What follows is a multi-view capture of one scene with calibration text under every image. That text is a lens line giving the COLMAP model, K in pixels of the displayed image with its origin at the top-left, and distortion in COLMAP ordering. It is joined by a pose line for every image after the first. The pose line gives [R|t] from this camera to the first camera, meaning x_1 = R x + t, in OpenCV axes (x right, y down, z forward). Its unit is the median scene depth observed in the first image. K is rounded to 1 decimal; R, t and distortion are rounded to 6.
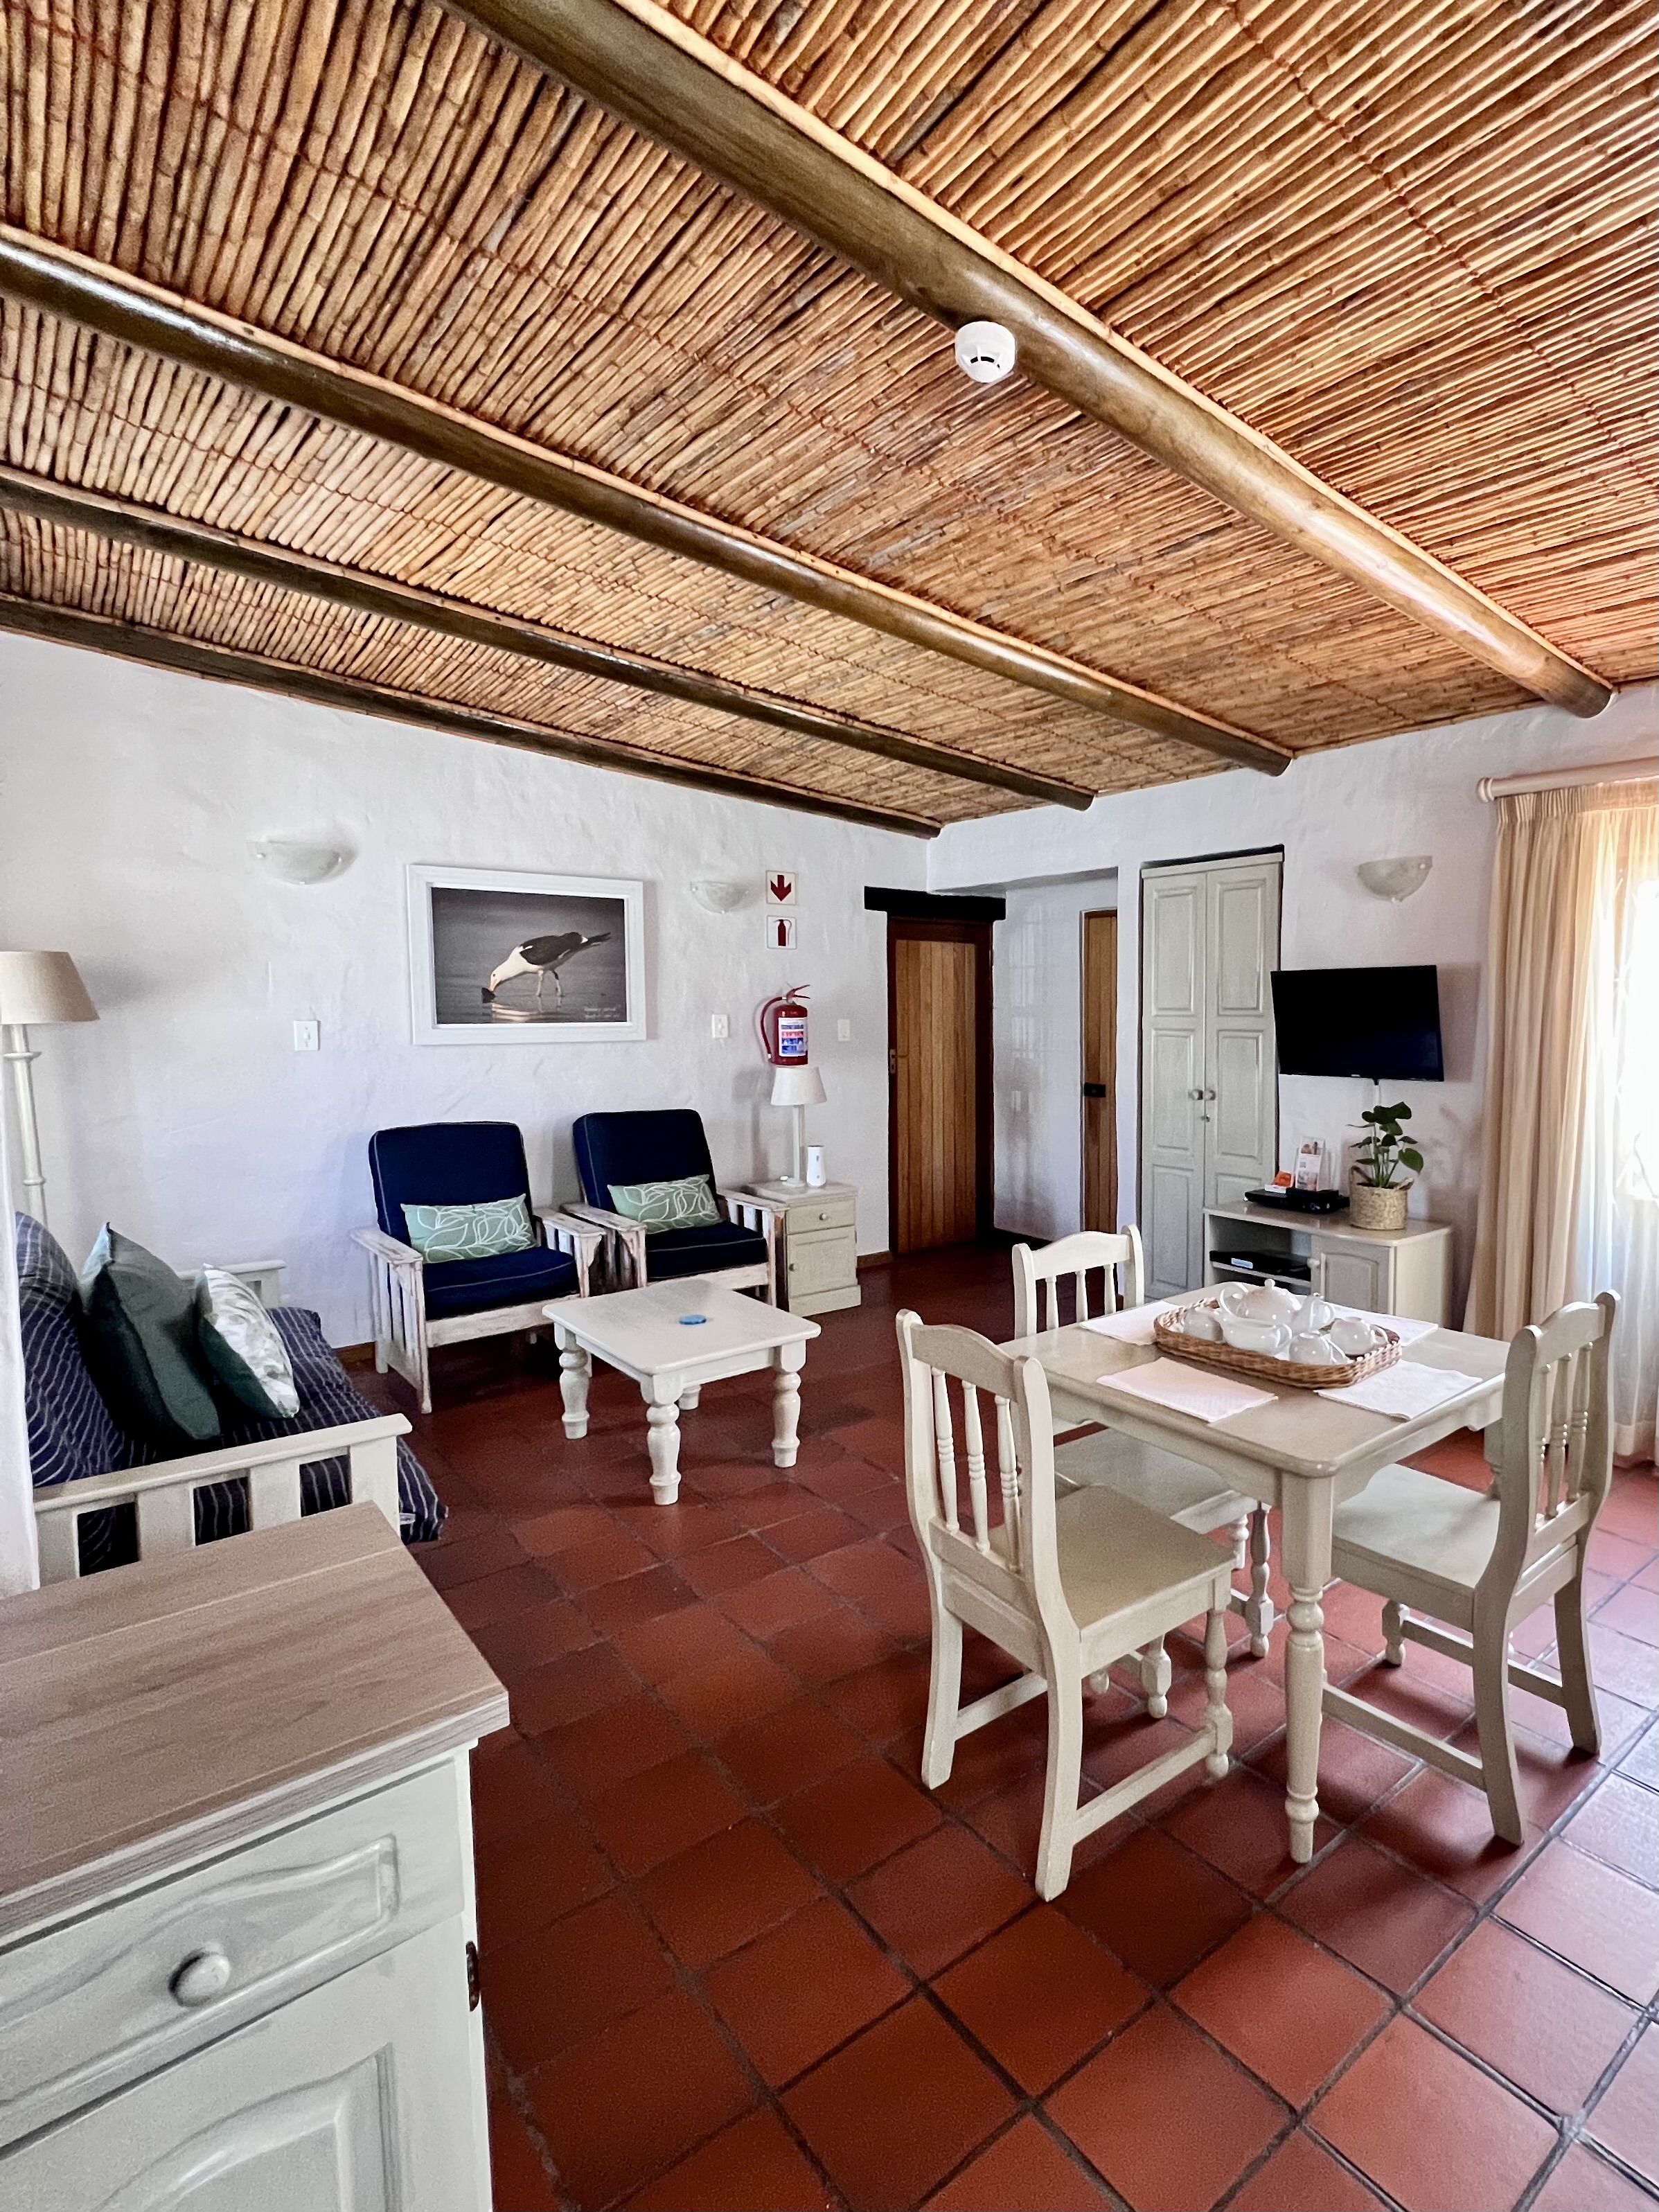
lens RADIAL K [[883.8, 0, 833.3], [0, 883.8, 1086.0], [0, 0, 1]] dist [0.000145, 0.000015]
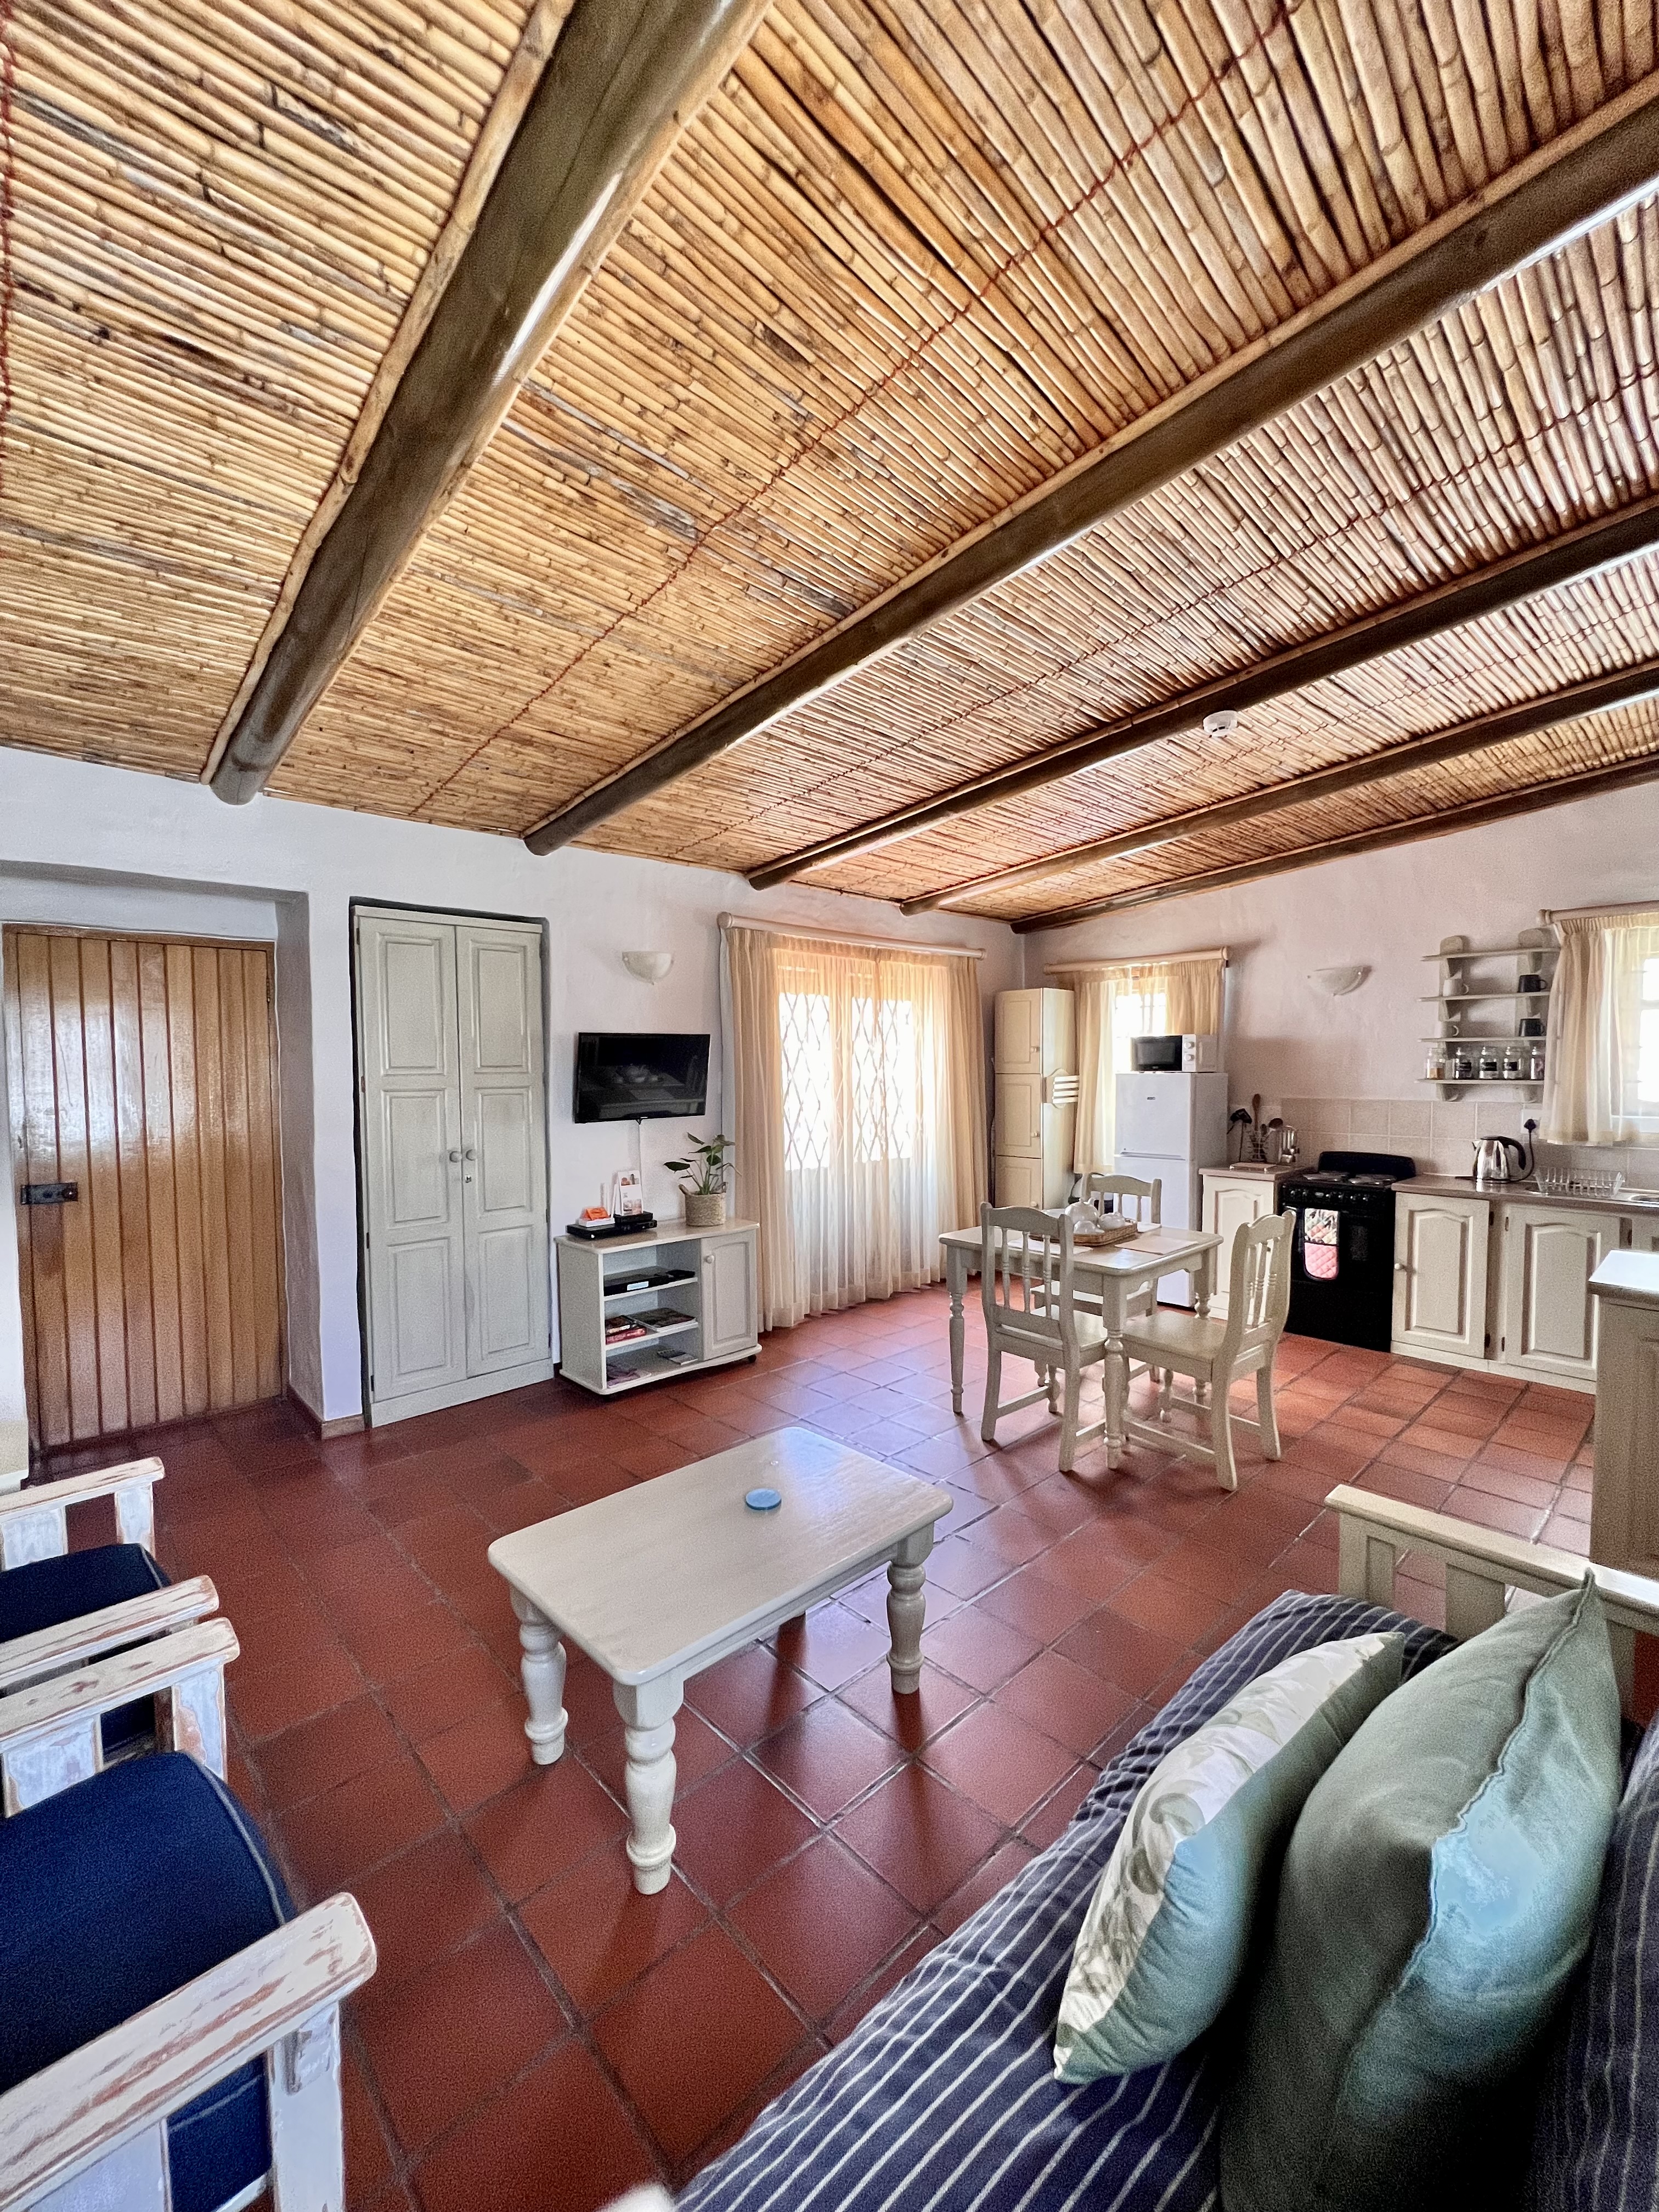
lens RADIAL K [[887.5, 0, 832.5], [0, 887.5, 1103.9], [0, 0, 1]] dist [-0.002874, 0.000518]
pose [[-0.023830, -0.045133, 0.998697, -1.769312], [0.098763, 0.993987, 0.047277, -0.165083], [-0.994826, 0.099760, -0.019229, 1.938628]]
